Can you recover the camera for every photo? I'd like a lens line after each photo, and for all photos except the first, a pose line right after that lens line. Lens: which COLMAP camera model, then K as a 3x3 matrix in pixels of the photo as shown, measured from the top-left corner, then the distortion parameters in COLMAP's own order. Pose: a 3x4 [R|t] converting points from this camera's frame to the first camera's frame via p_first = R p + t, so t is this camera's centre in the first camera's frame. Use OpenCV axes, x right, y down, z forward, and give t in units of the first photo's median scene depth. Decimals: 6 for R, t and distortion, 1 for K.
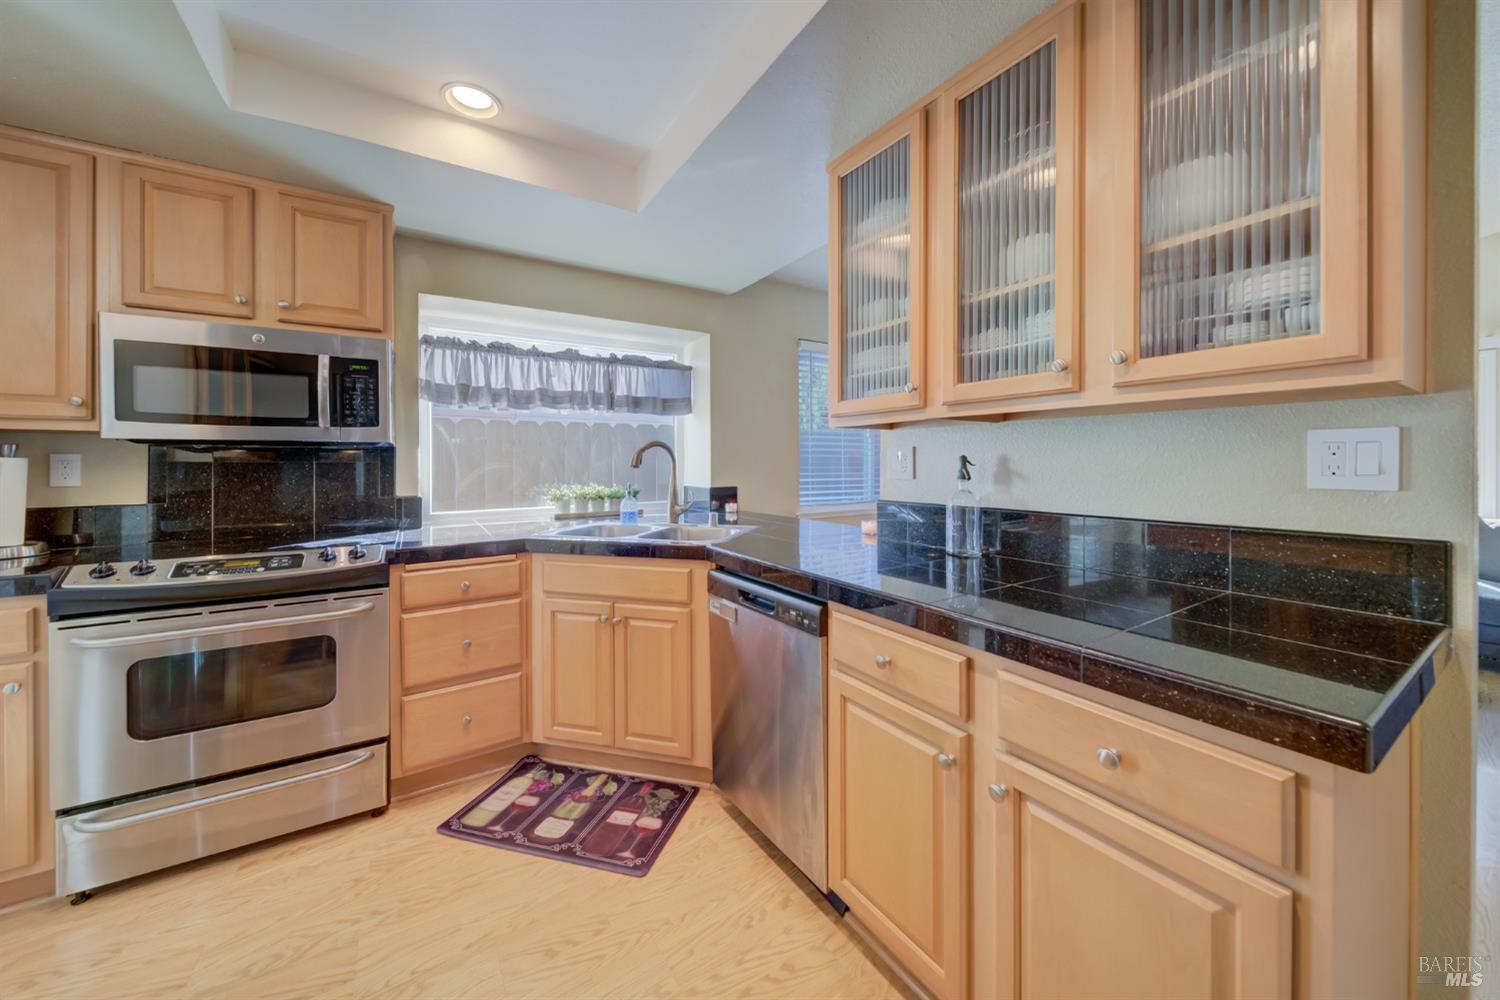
lens RADIAL K [[532.5, 0, 751.1], [0, 532.5, 464.3], [0, 0, 1]] dist [-0.002238, -0.000322]
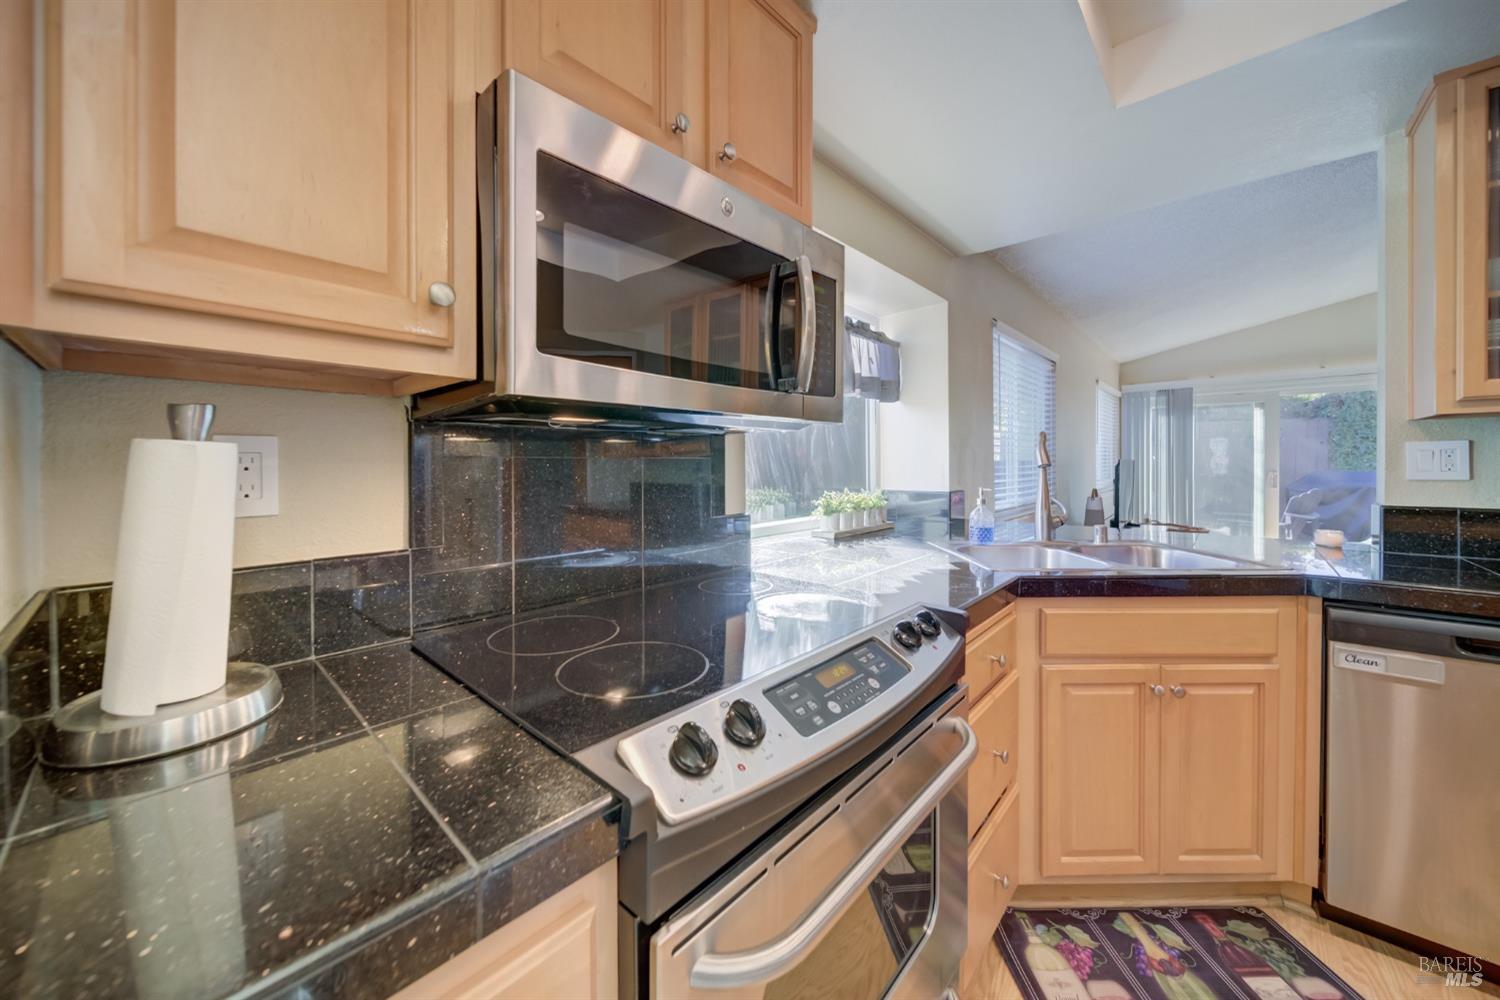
lens RADIAL K [[532.5, 0, 751.1], [0, 532.5, 464.3], [0, 0, 1]] dist [-0.002238, -0.000322]
pose [[0.965386, -0.001677, 0.260818, -0.925973], [0.000645, 0.999992, 0.004041, -0.001707], [-0.260823, -0.003733, 0.965379, 0.466488]]
